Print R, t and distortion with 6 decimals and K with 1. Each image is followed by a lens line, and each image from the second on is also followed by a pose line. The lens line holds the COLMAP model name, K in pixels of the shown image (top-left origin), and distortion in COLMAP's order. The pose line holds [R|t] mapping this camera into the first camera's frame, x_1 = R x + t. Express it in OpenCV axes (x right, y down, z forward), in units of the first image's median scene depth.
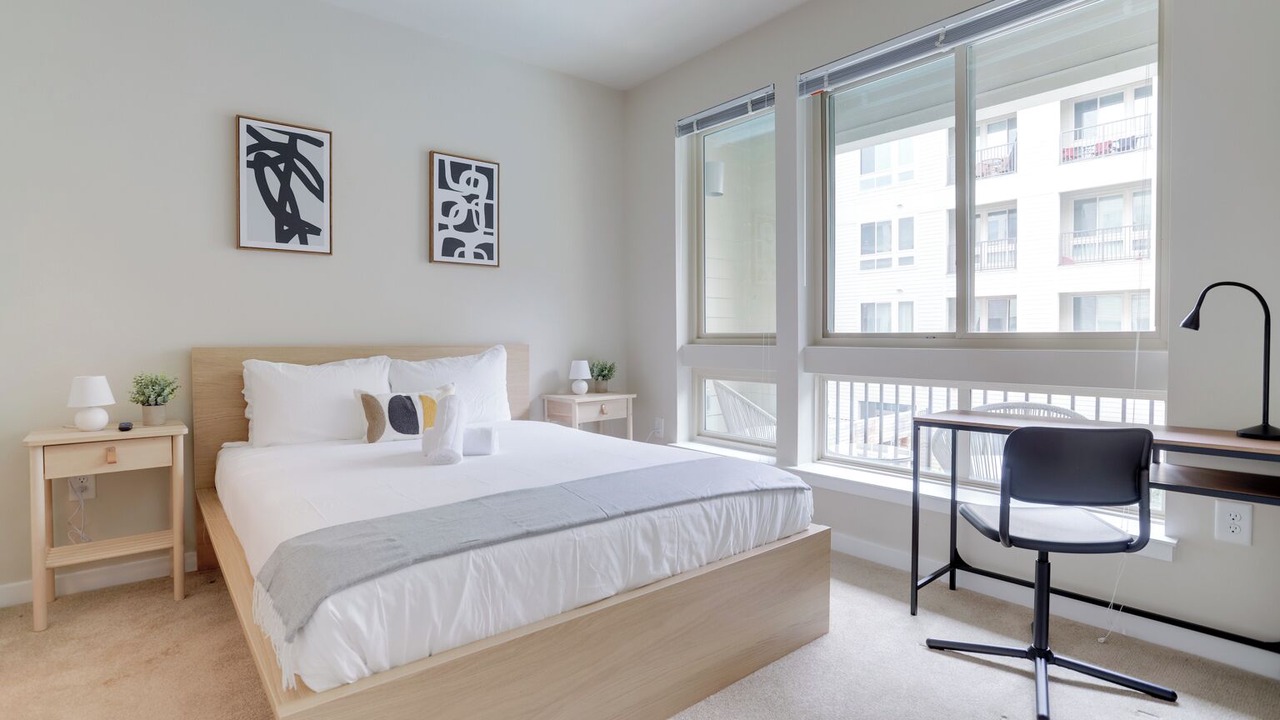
lens RADIAL K [[622.0, 0, 641.5], [0, 622.0, 351.2], [0, 0, 1]] dist [-0.024635, 0.008714]
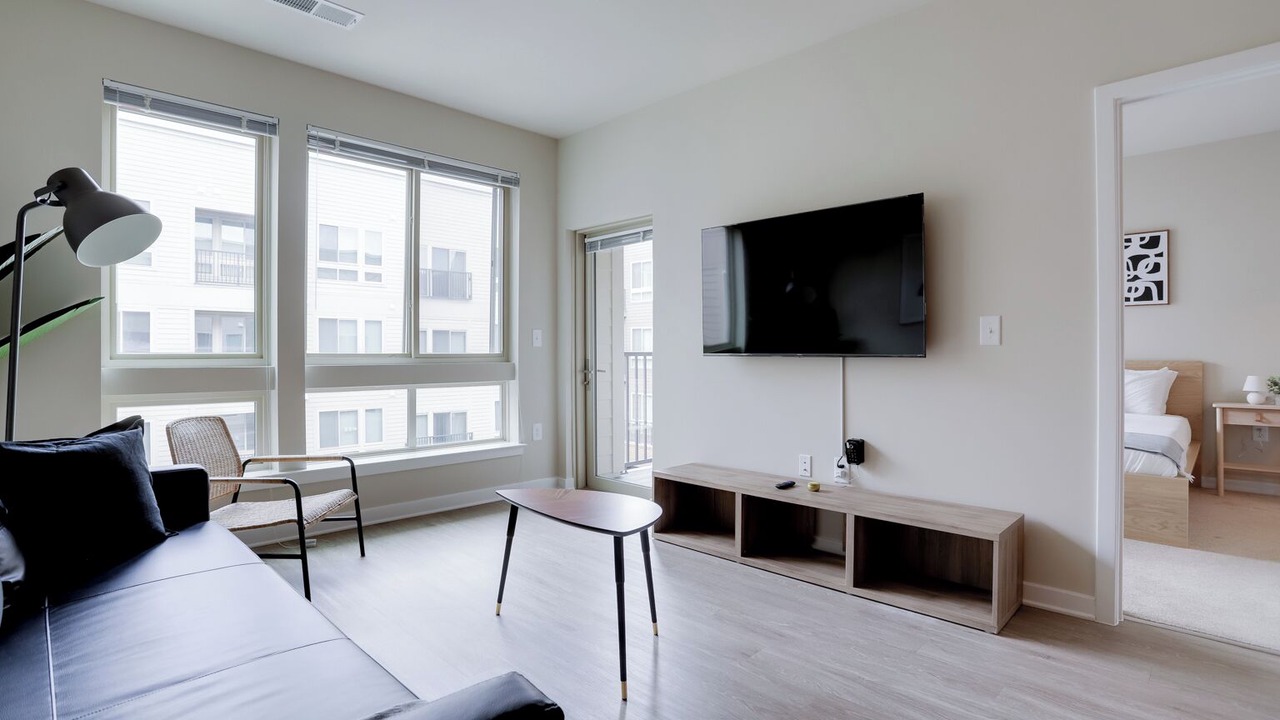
lens RADIAL K [[622.0, 0, 644.8], [0, 622.0, 363.1], [0, 0, 1]] dist [-0.024635, 0.008714]
pose [[-0.098007, -0.009573, 0.995140, -0.538314], [0.025439, 0.999603, 0.012121, -0.016352], [-0.994861, 0.026503, -0.097725, 0.677270]]
